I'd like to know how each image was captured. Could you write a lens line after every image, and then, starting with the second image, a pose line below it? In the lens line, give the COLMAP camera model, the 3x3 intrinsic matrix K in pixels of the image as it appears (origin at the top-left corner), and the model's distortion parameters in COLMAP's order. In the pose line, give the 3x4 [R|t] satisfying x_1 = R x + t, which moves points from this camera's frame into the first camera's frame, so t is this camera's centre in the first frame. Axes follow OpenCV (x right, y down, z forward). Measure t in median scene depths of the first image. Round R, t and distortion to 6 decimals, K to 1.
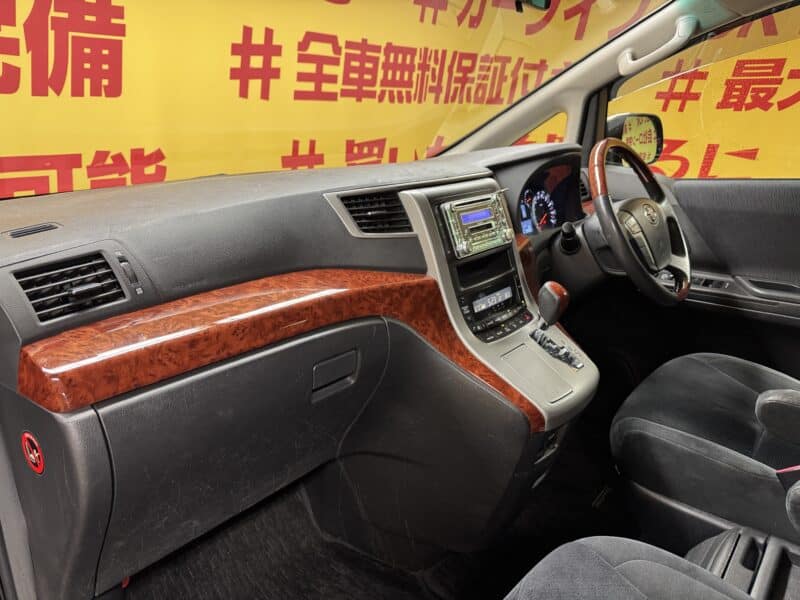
lens RADIAL K [[568.5, 0, 414.6], [0, 568.5, 315.0], [0, 0, 1]] dist [0.027712, -0.040002]
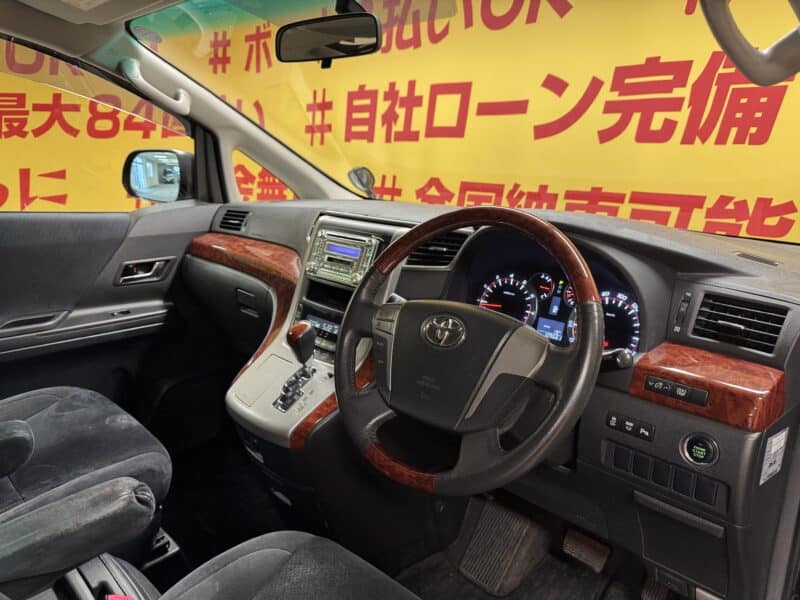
lens RADIAL K [[568.5, 0, 397.1], [0, 568.5, 306.6], [0, 0, 1]] dist [0.027712, -0.040002]
pose [[-0.101310, 0.261217, -0.959949, 0.553008], [-0.344898, 0.895850, 0.280174, -0.196625], [0.933157, 0.359469, -0.000665, 0.531763]]
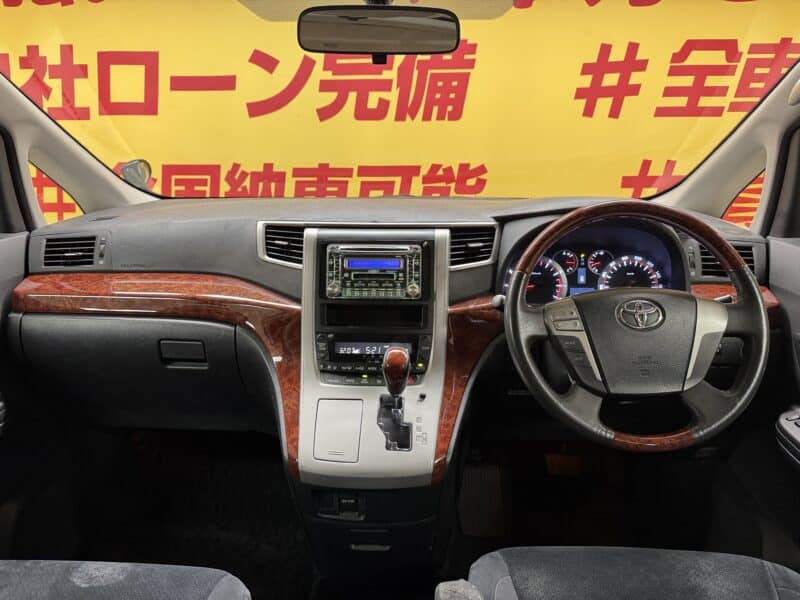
lens RADIAL K [[568.5, 0, 390.4], [0, 568.5, 310.0], [0, 0, 1]] dist [0.027712, -0.040002]
pose [[0.590341, 0.252644, -0.766596, 0.425927], [-0.260183, 0.958618, 0.115566, -0.102052], [0.764070, 0.131232, 0.631645, 0.188435]]
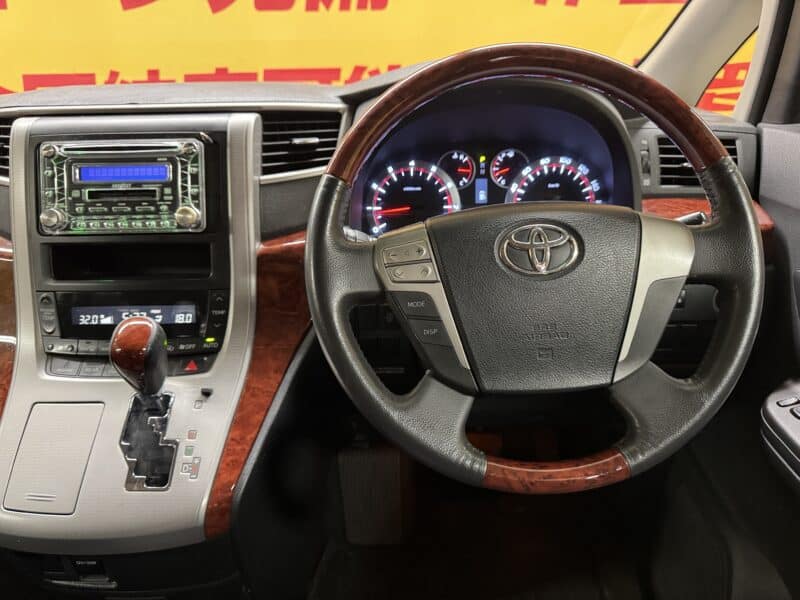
lens RADIAL K [[568.5, 0, 398.5], [0, 568.5, 315.9], [0, 0, 1]] dist [0.027712, -0.040002]
pose [[0.636009, 0.324049, -0.700346, 0.353691], [-0.241558, 0.945550, 0.218138, -0.108699], [0.732900, 0.030436, 0.679656, 0.379983]]
